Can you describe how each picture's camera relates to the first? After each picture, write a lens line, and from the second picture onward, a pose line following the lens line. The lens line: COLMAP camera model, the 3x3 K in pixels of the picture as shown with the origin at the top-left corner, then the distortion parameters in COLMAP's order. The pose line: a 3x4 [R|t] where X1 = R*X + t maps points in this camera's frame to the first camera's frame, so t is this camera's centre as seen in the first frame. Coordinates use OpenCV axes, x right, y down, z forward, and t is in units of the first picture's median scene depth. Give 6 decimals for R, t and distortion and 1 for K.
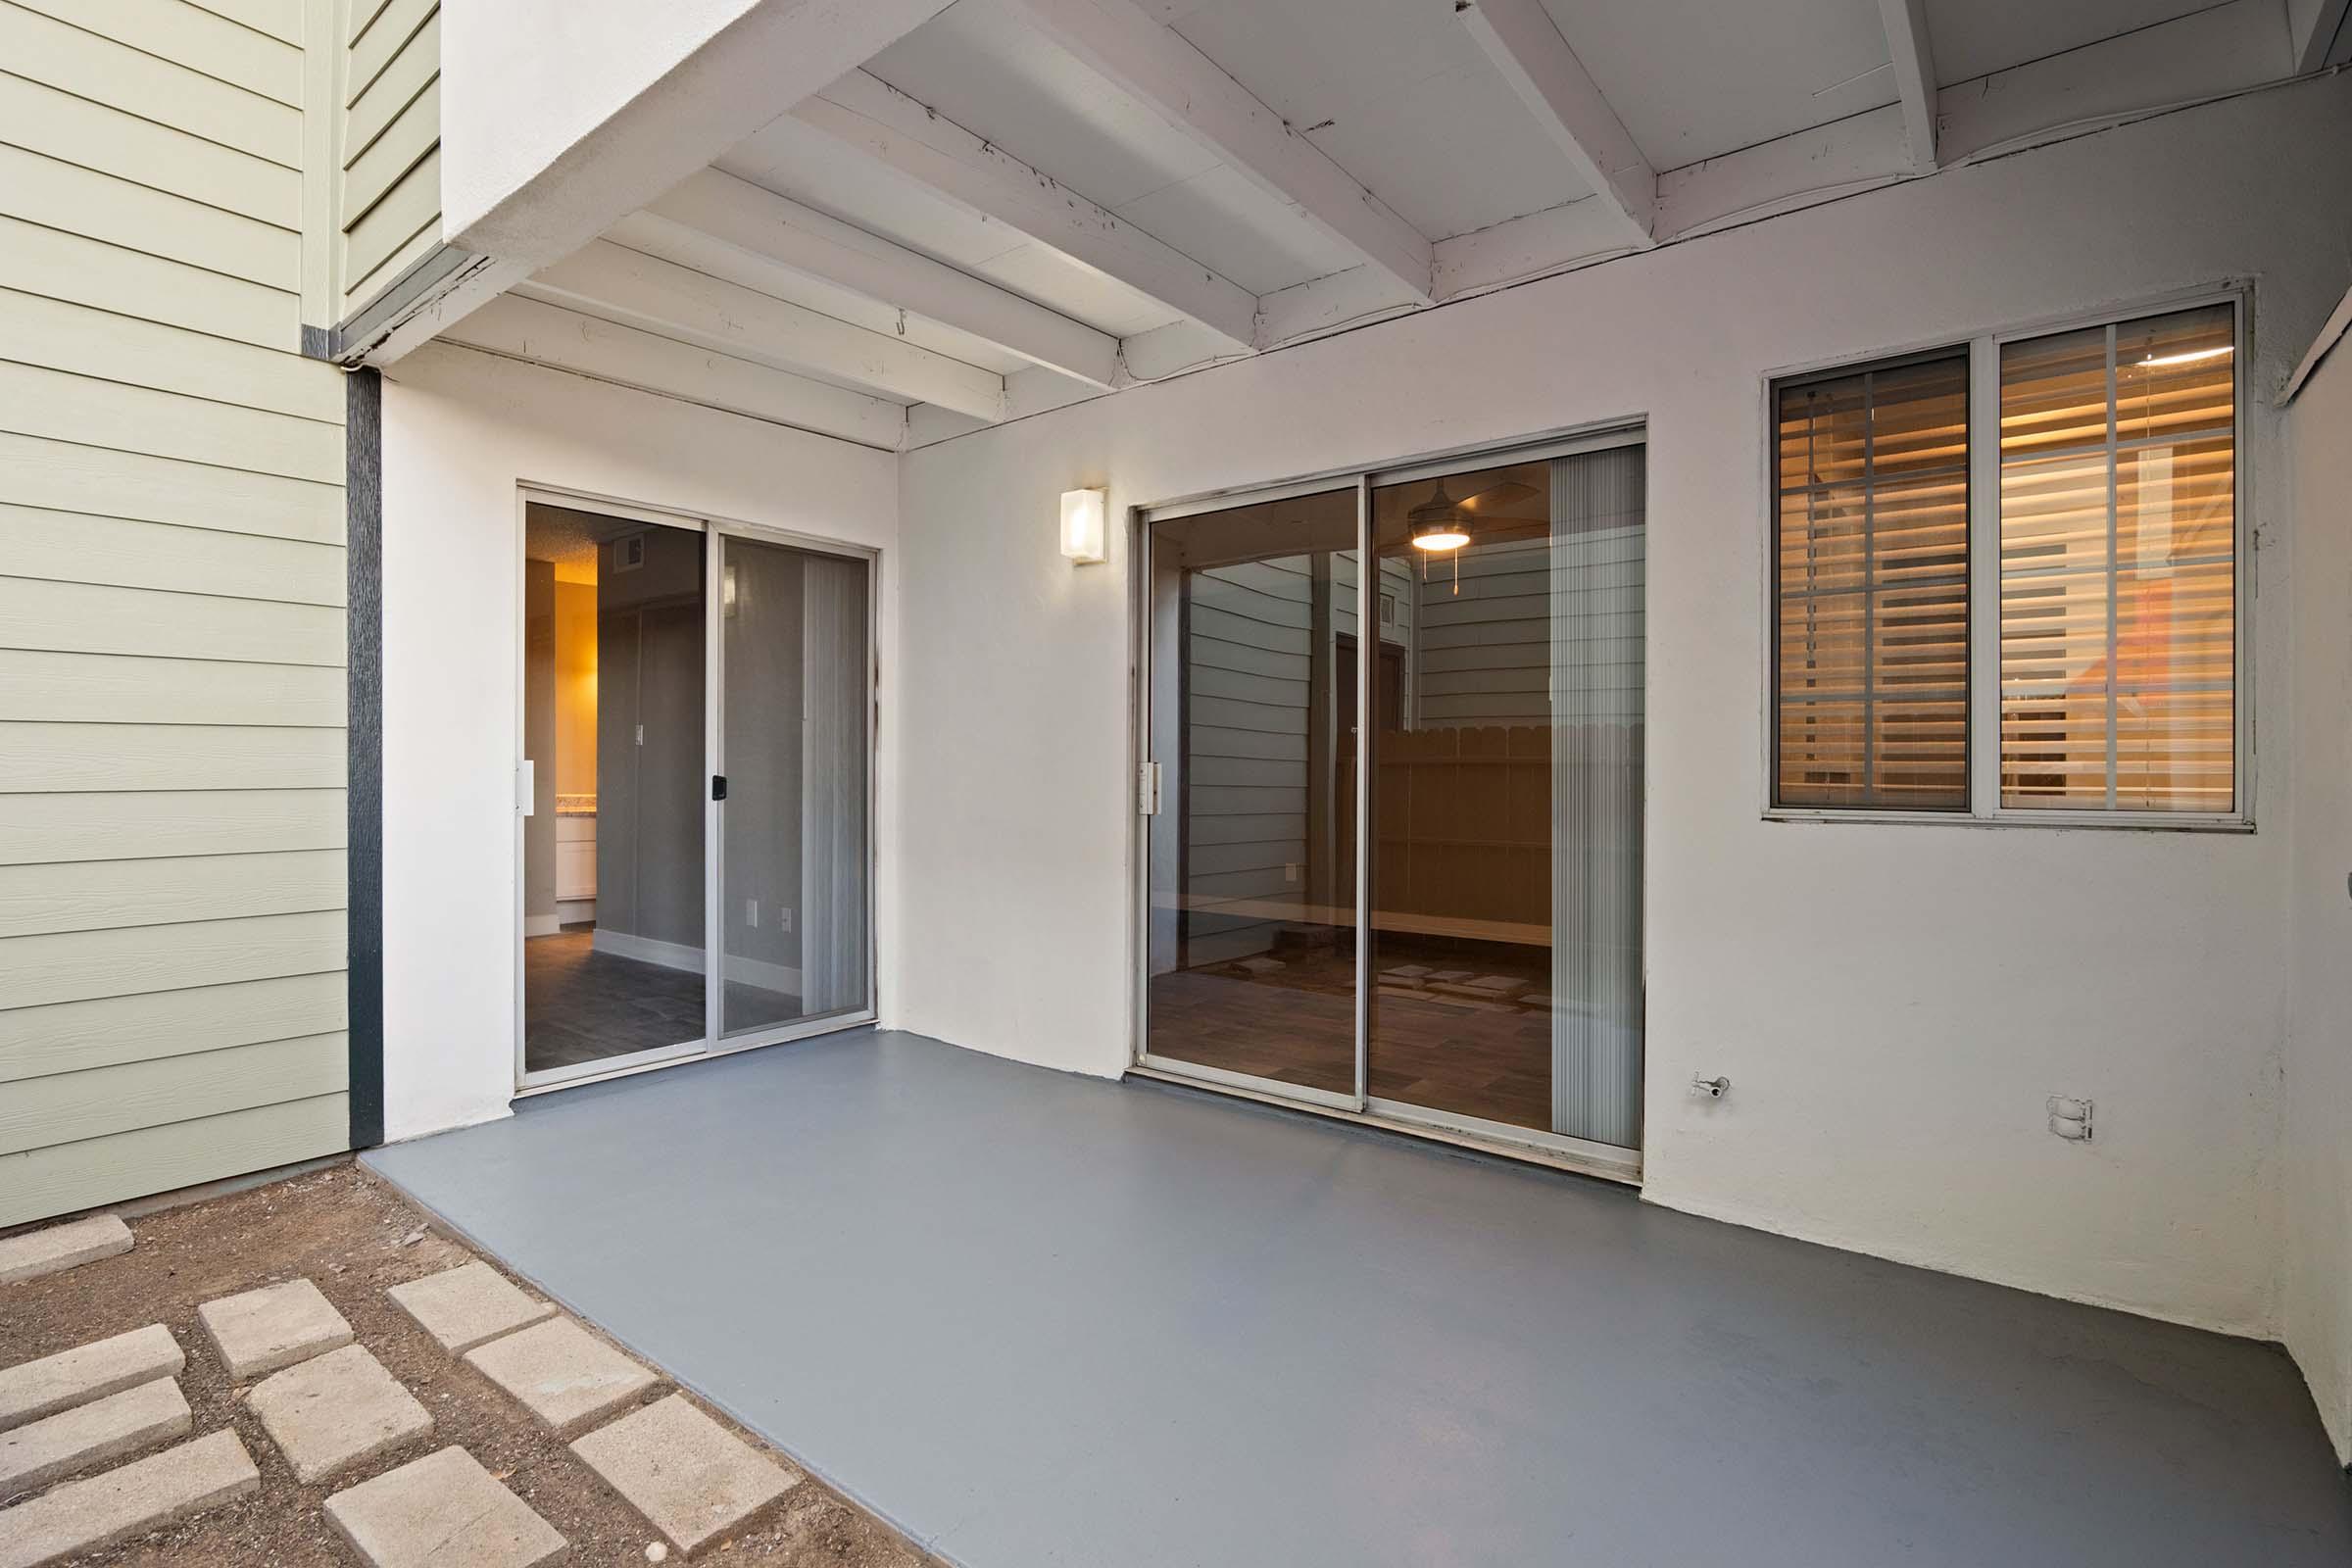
lens RADIAL K [[1099.9, 0, 1176.0], [0, 1099.9, 784.0], [0, 0, 1]] dist [-0.026866, 0.008917]
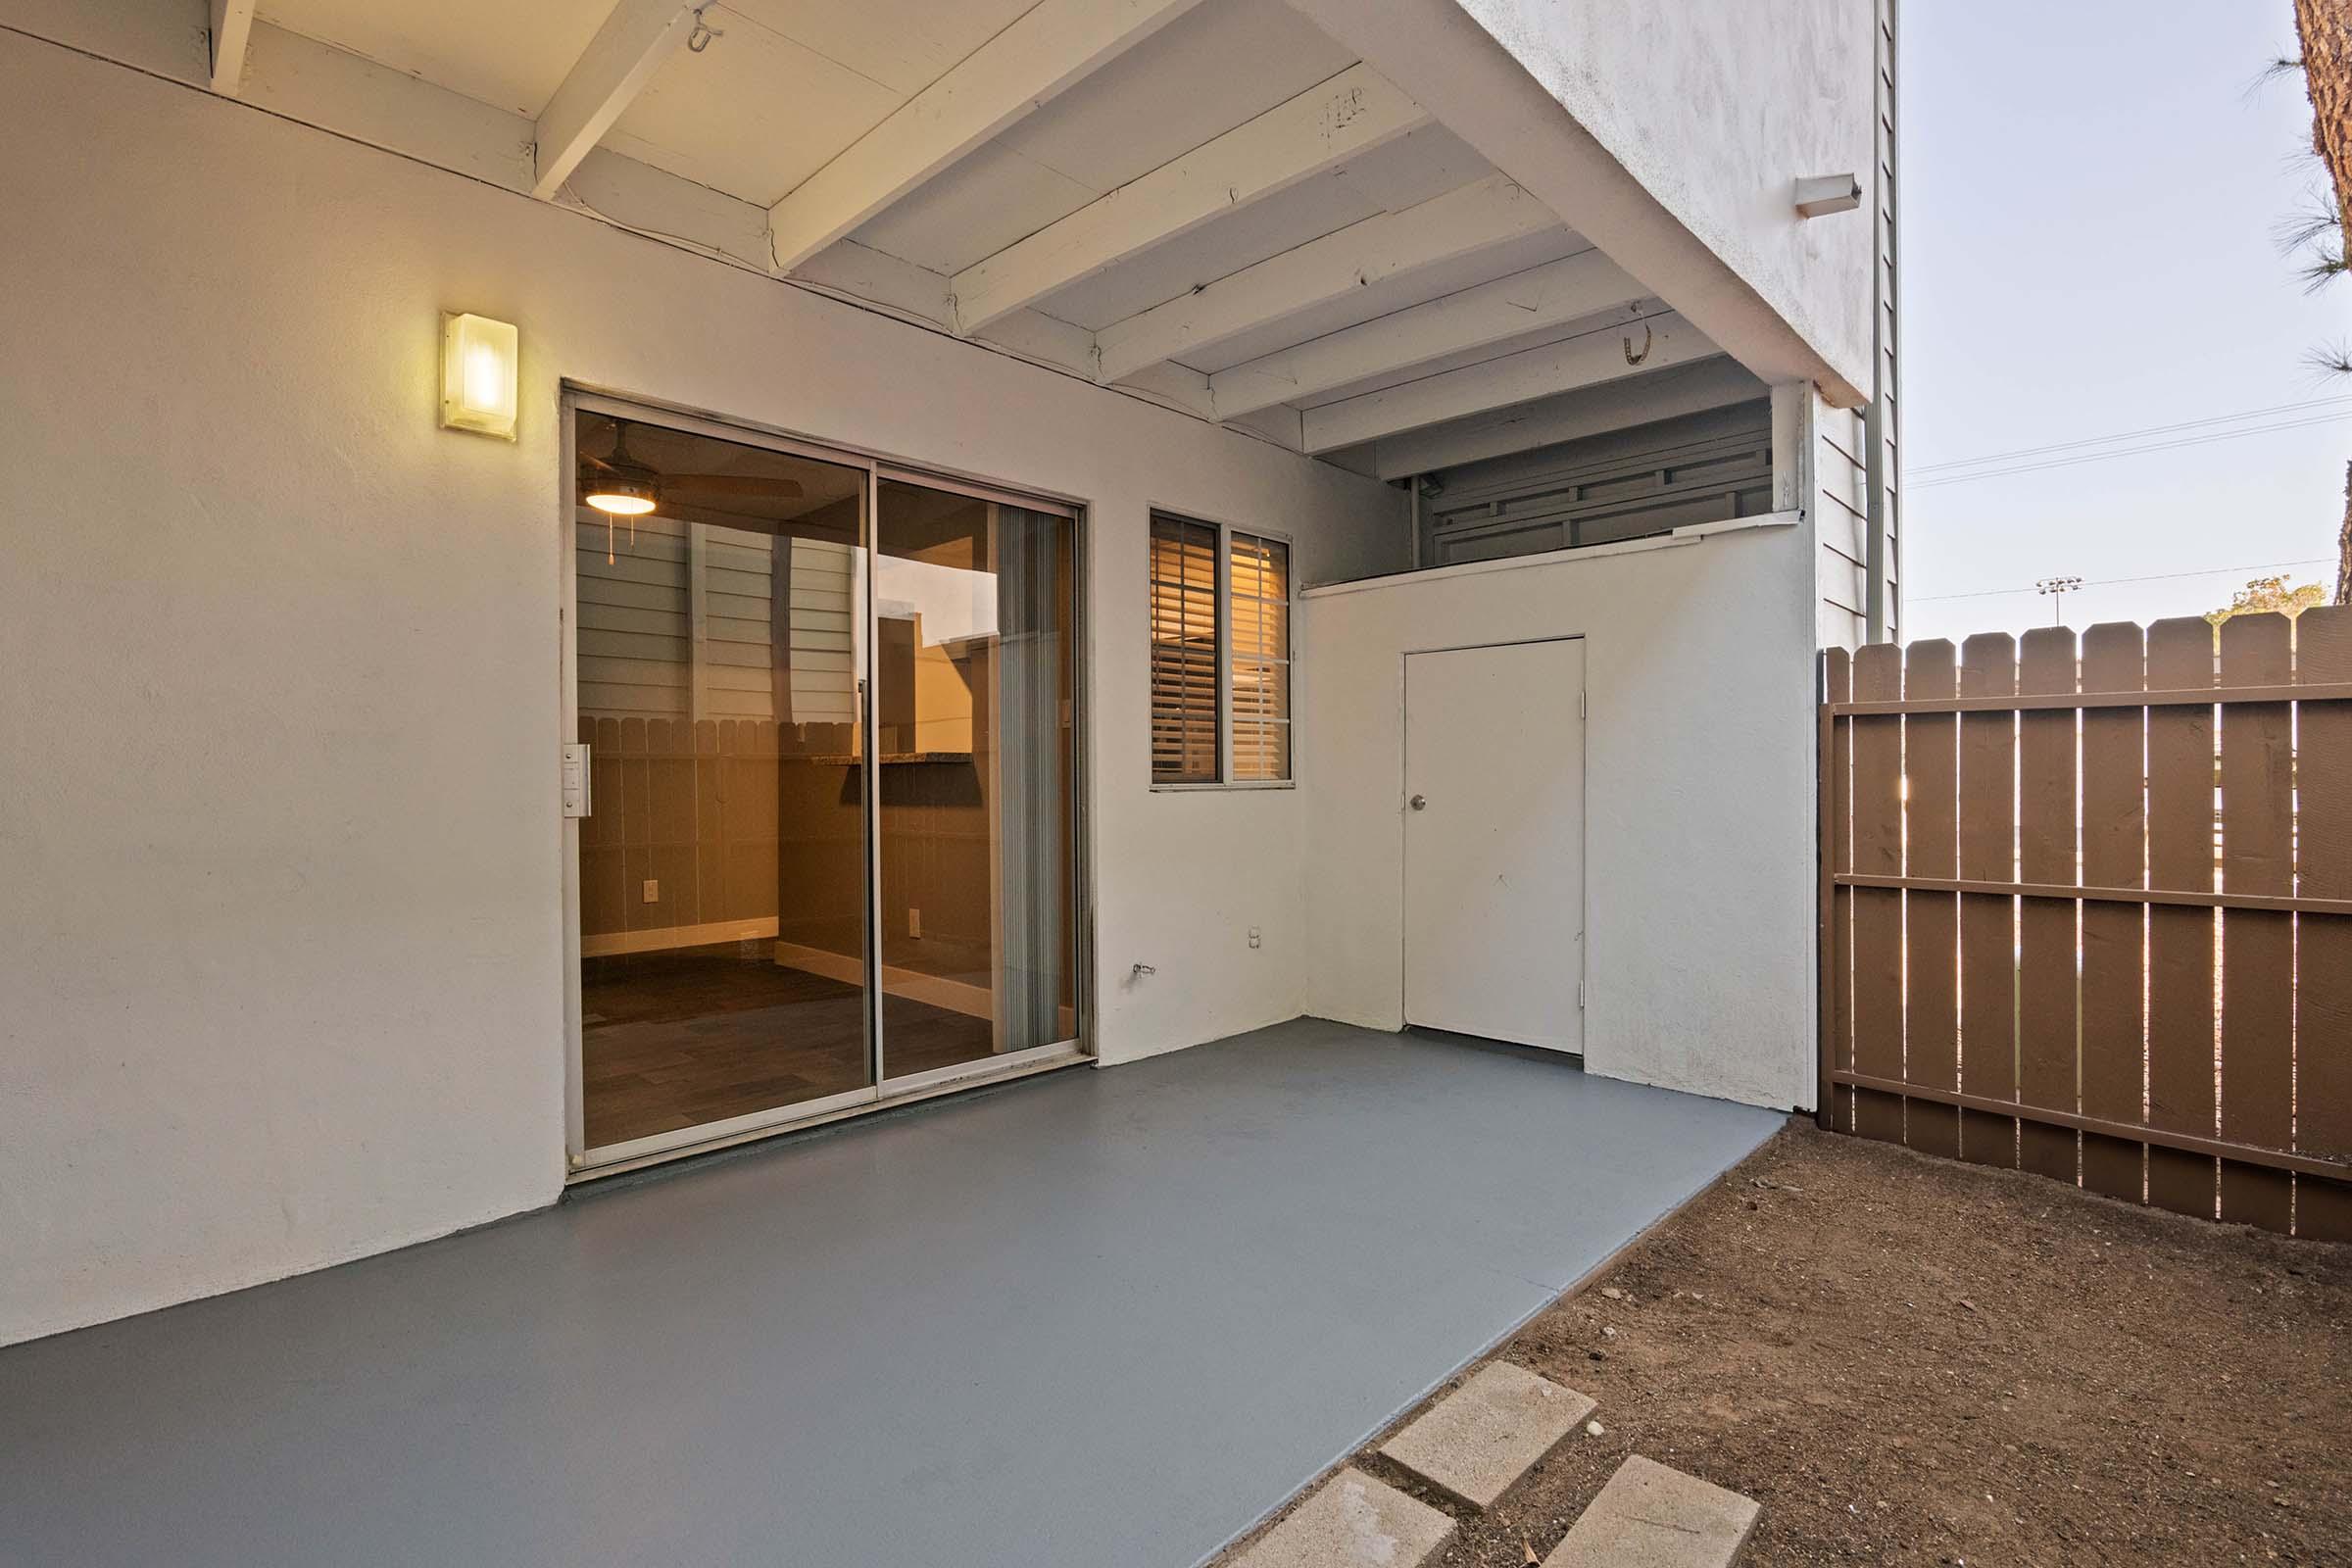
lens RADIAL K [[1099.9, 0, 1176.0], [0, 1099.9, 784.0], [0, 0, 1]] dist [-0.026866, 0.008917]
pose [[0.118703, -0.016430, 0.992794, -0.896791], [0.011906, 0.999815, 0.015122, -0.000210], [-0.992858, 0.010025, 0.118876, 0.695827]]
